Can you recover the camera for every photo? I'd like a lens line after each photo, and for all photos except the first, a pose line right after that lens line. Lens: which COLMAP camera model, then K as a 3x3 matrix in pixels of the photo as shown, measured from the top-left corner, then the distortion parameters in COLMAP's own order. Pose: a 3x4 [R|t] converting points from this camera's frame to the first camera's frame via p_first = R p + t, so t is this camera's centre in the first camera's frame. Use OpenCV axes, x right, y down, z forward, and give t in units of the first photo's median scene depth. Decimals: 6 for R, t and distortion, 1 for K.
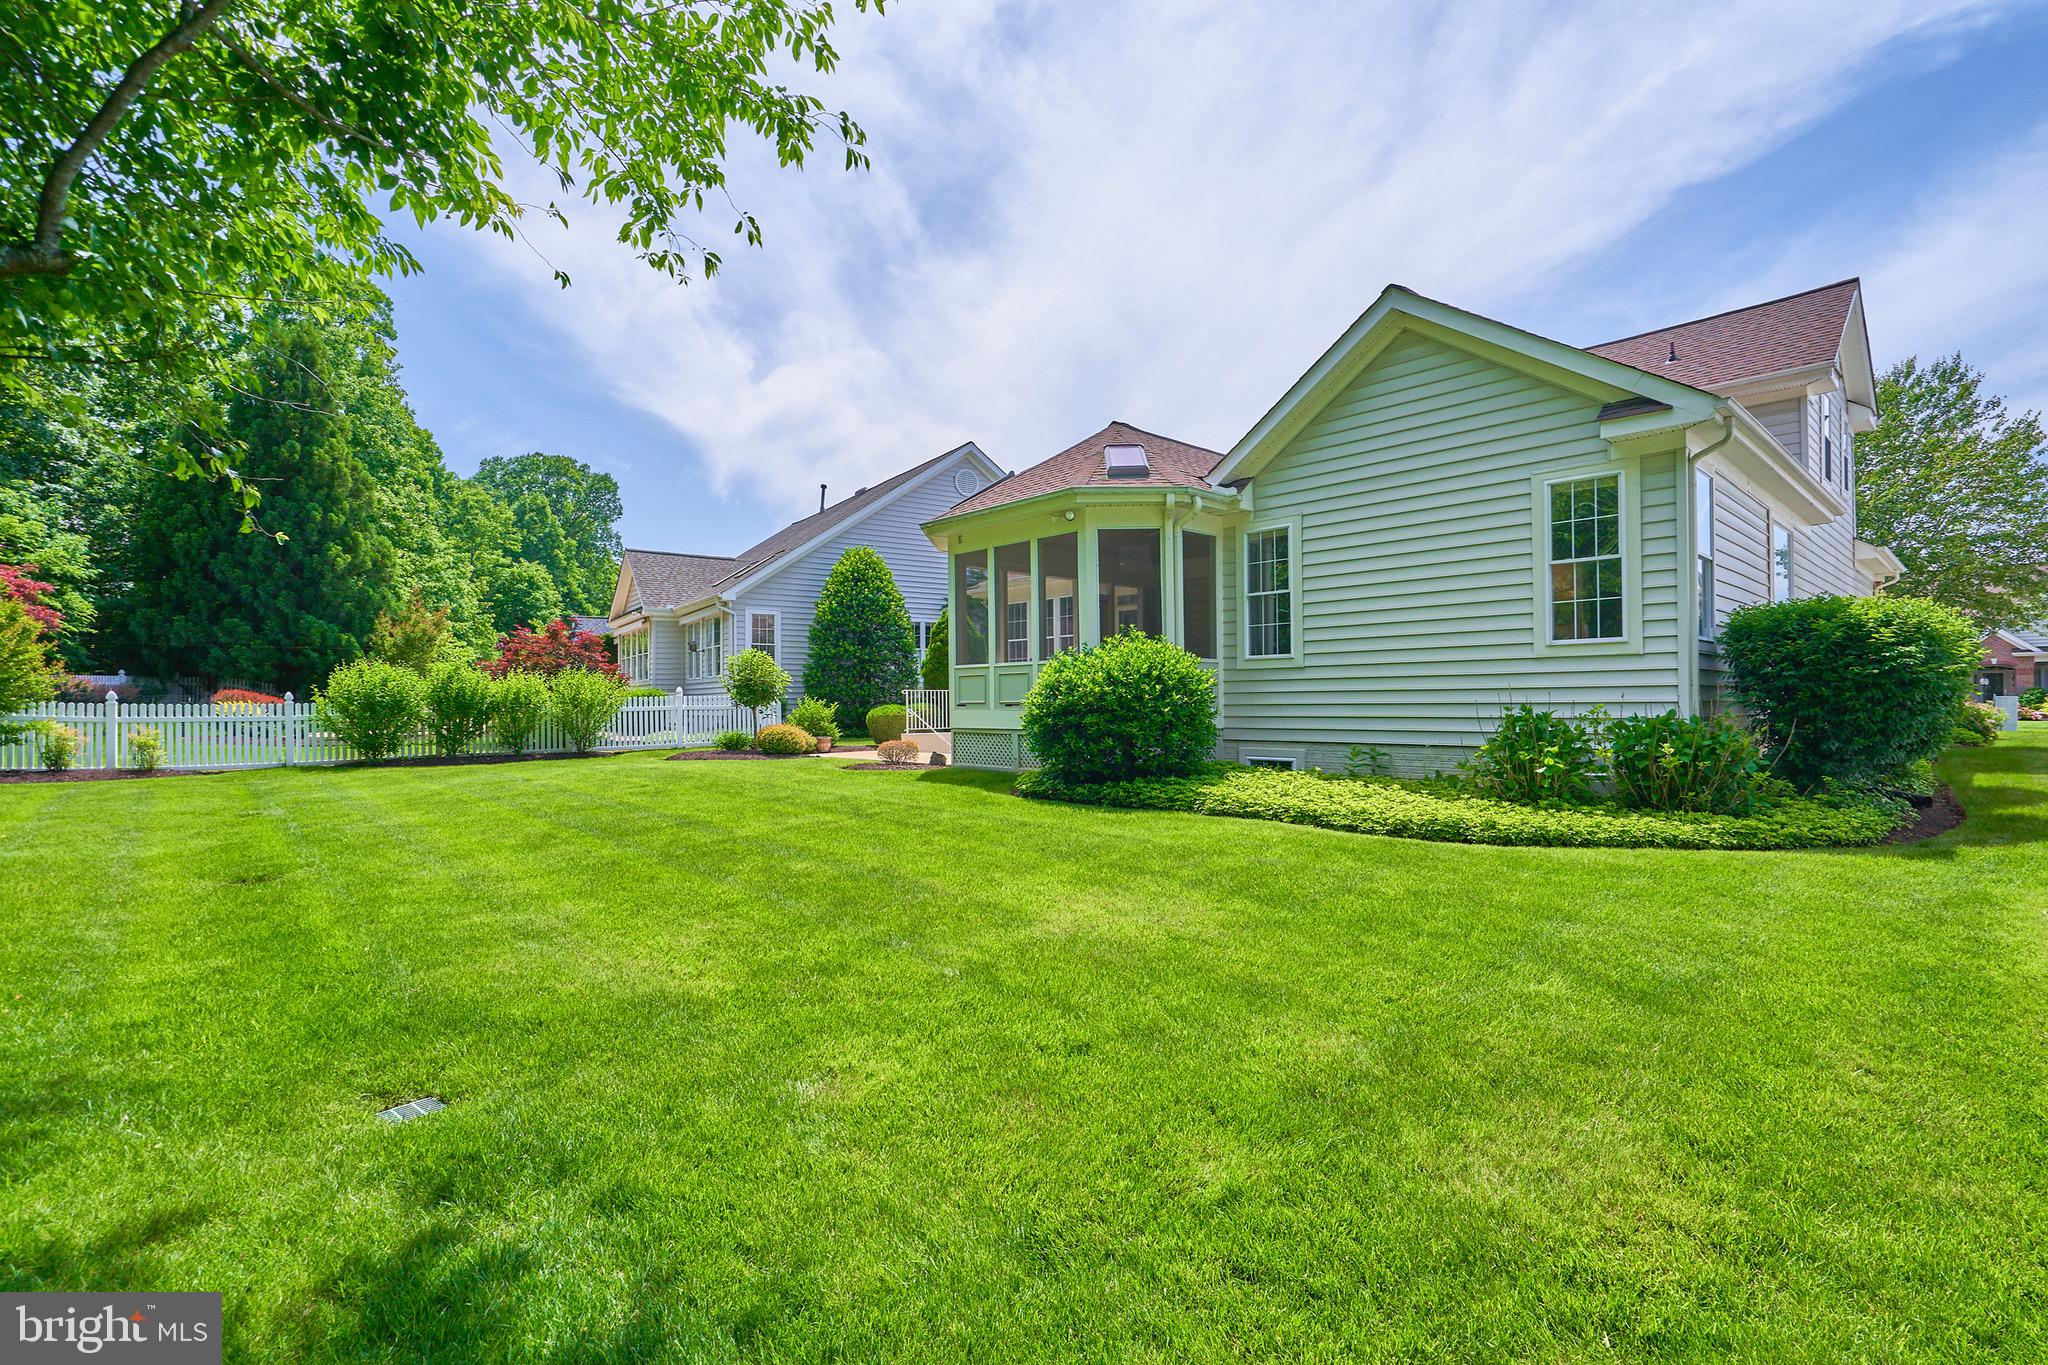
lens RADIAL K [[977.5, 0, 1025.4], [0, 977.5, 675.8], [0, 0, 1]] dist [-0.001374, -0.000233]
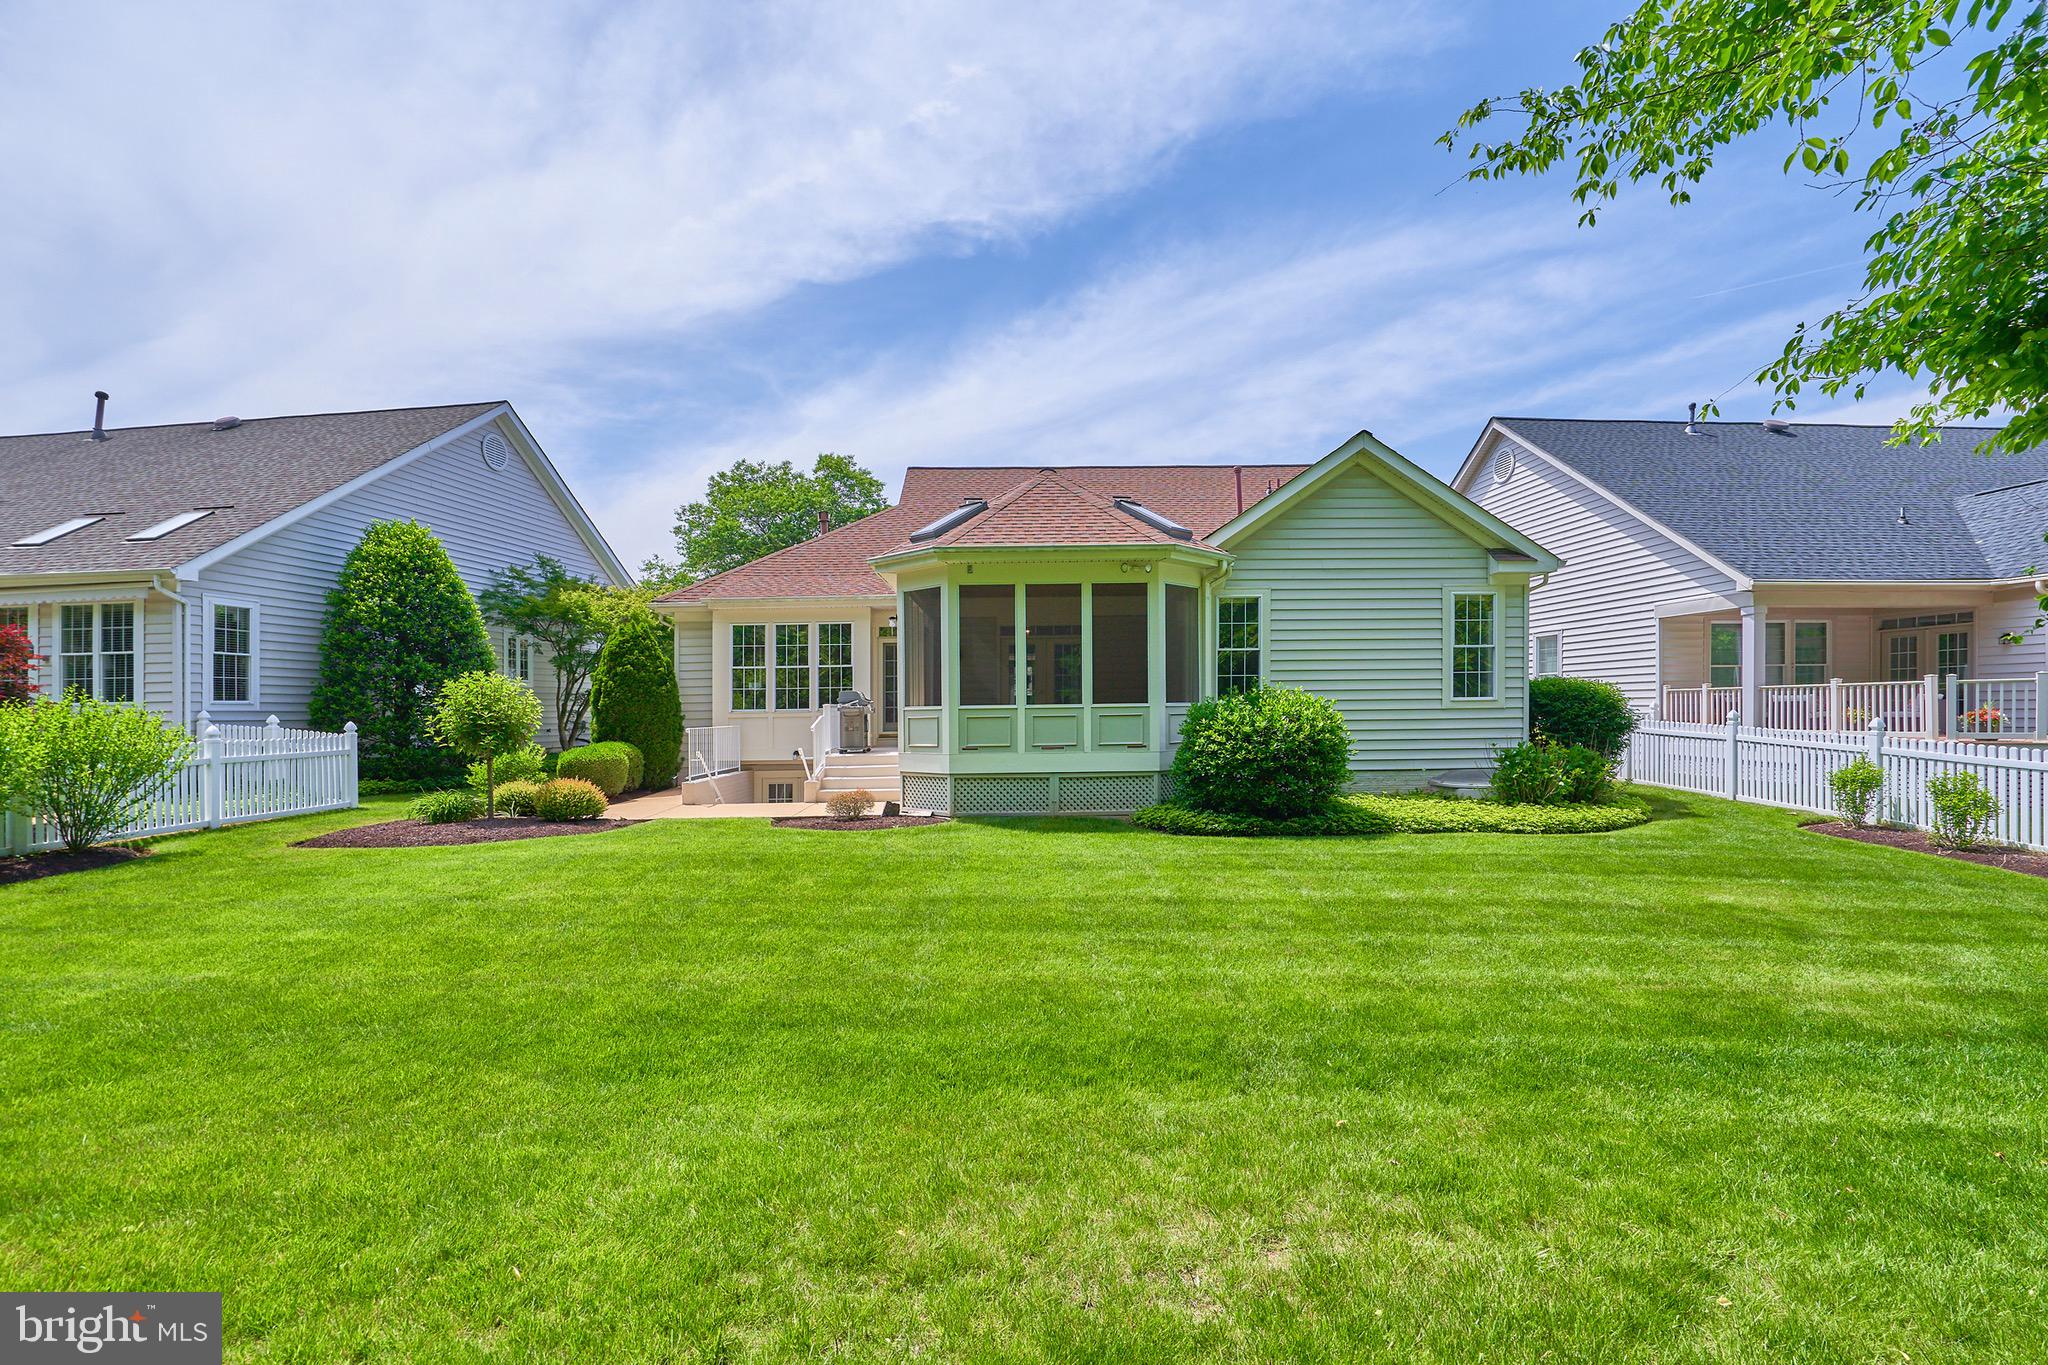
lens RADIAL K [[977.5, 0, 1034.8], [0, 977.5, 691.9], [0, 0, 1]] dist [-0.001374, -0.000233]
pose [[0.655451, 0.014507, 0.755098, -0.403532], [-0.014016, 0.999877, -0.007044, -0.009829], [-0.755107, -0.005967, 0.655574, 0.195853]]
